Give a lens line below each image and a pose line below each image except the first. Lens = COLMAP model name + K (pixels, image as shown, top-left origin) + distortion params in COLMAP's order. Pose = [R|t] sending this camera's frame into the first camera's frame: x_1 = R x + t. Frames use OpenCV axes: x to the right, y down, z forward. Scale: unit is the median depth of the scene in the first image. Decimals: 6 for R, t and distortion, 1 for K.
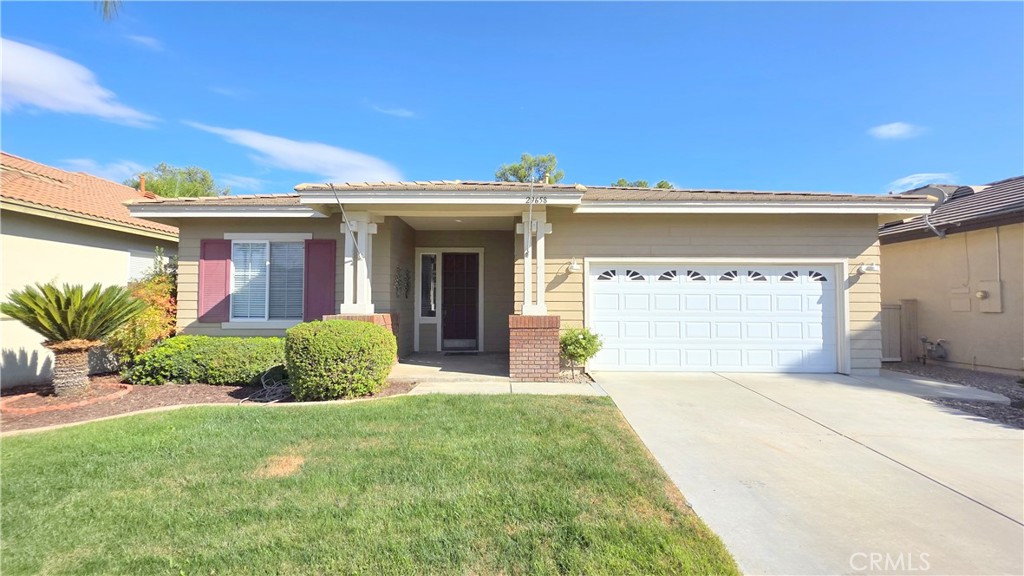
lens RADIAL K [[434.4, 0, 511.1], [0, 434.4, 288.4], [0, 0, 1]] dist [0.002009, 0.000075]
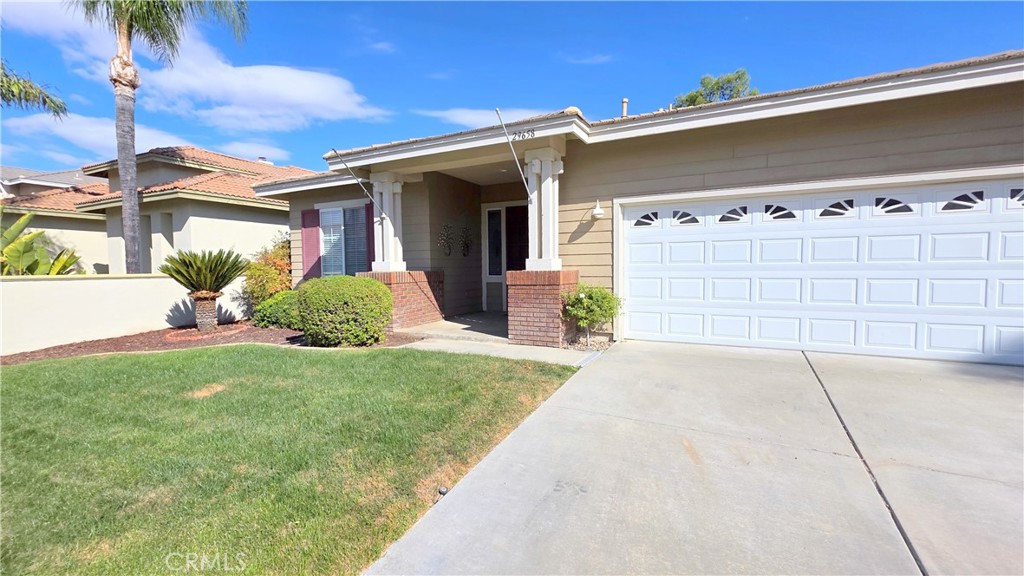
lens RADIAL K [[457.4, 0, 492.0], [0, 457.4, 290.9], [0, 0, 1]] dist [-0.000280, -0.000002]
pose [[0.878995, 0.010581, -0.476713, 0.377247], [0.030586, 0.996444, 0.078514, 0.025498], [0.475849, -0.083594, 0.875546, 0.136639]]
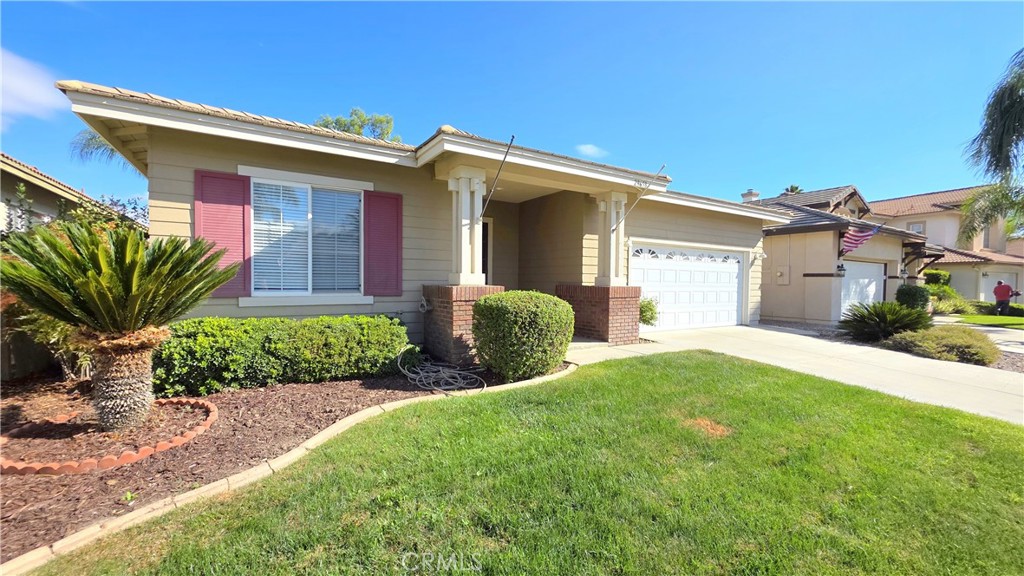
lens RADIAL K [[432.5, 0, 513.3], [0, 432.5, 292.7], [0, 0, 1]] dist [0.001710, 0.000161]
pose [[0.830433, -0.008577, 0.557053, -0.728623], [-0.029879, 0.997757, 0.059905, 0.018155], [-0.556317, -0.066392, 0.828313, 0.207643]]
